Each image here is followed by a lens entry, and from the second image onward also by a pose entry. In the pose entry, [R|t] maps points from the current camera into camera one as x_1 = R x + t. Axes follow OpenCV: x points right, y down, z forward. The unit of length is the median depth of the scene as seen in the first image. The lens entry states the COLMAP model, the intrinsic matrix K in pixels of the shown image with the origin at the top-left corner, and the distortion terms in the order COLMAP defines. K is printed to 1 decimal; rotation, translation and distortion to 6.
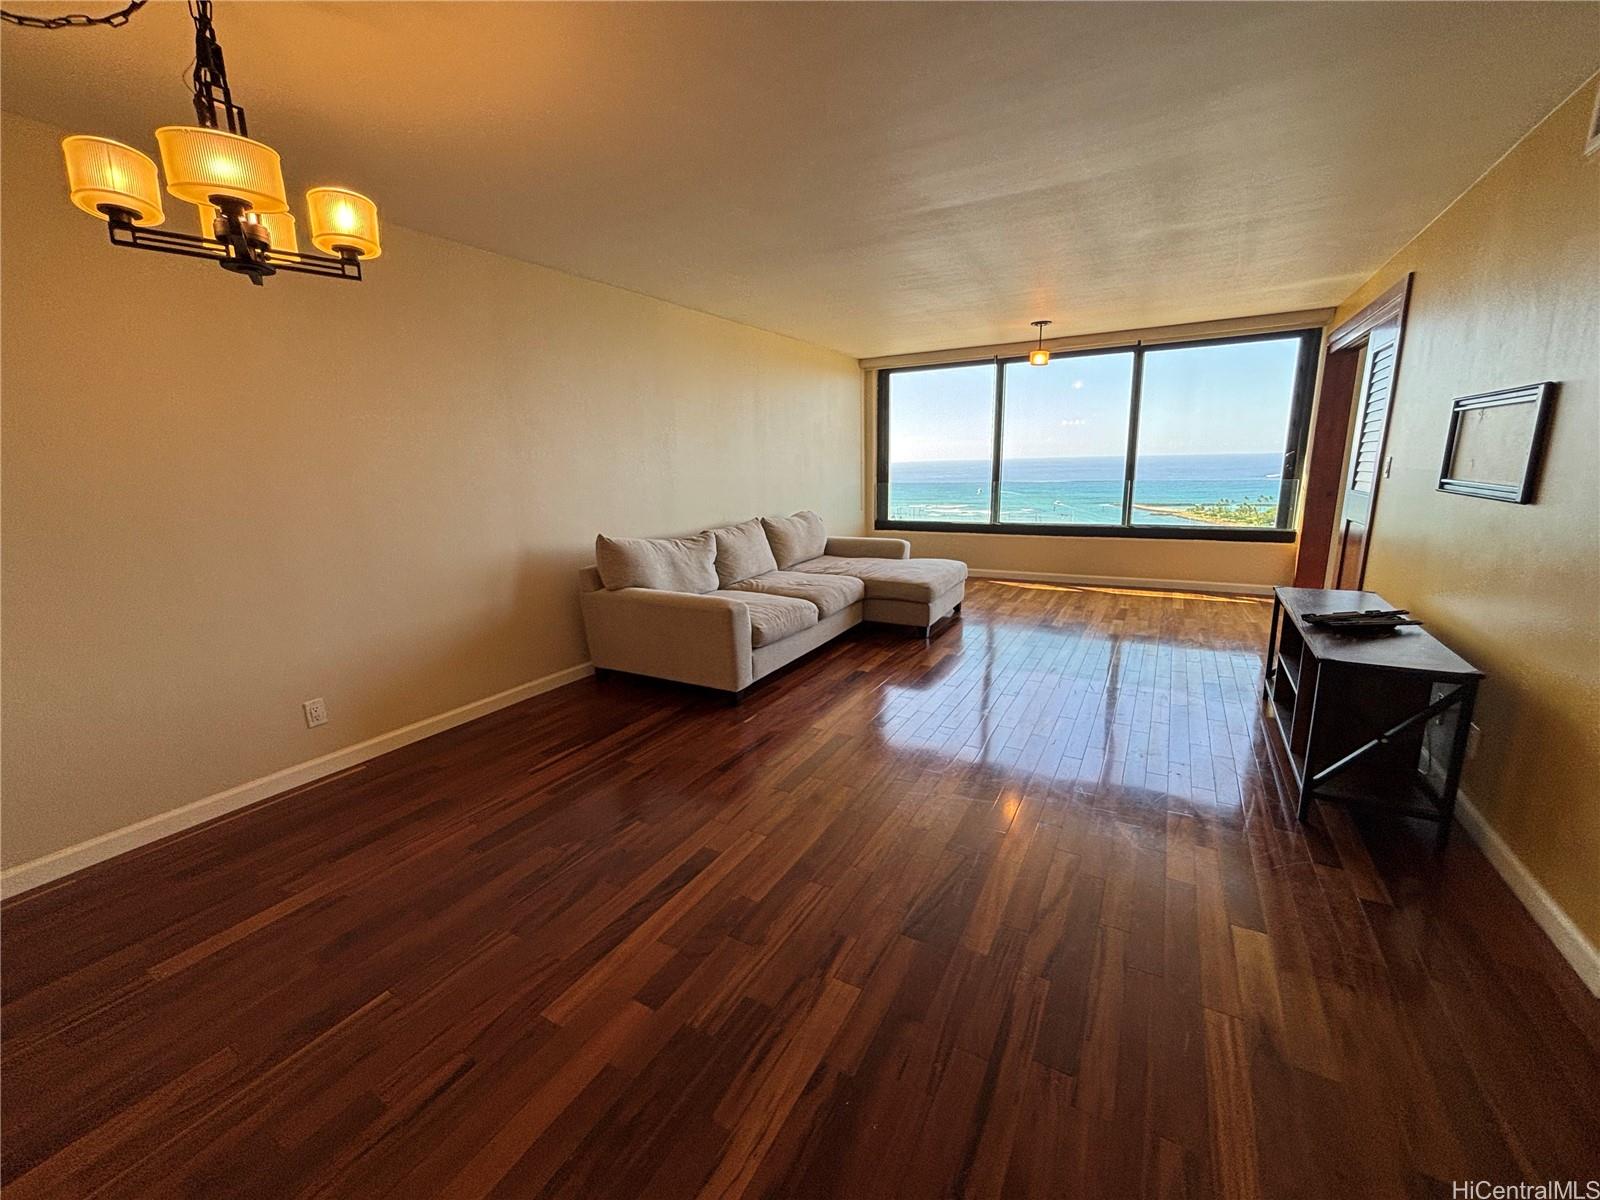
lens RADIAL K [[640.4, 0, 794.5], [0, 640.4, 594.4], [0, 0, 1]] dist [0.001695, 0.000256]
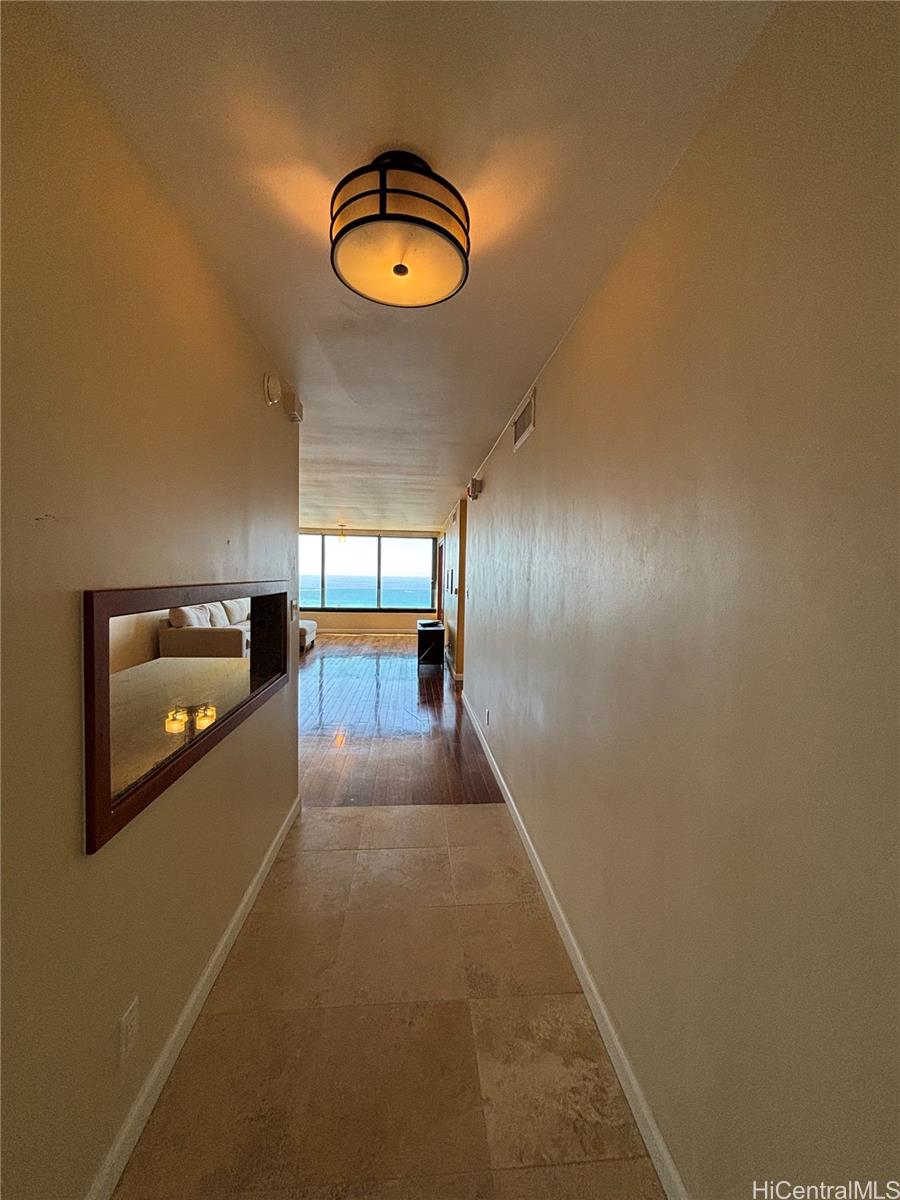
lens RADIAL K [[480.3, 0, 451.2], [0, 480.3, 593.8], [0, 0, 1]] dist [0.001695, 0.000256]
pose [[0.817955, 0.018160, 0.574995, -0.307062], [0.078808, 0.986542, -0.143265, 0.128586], [-0.569858, 0.162499, 0.805516, -0.638660]]
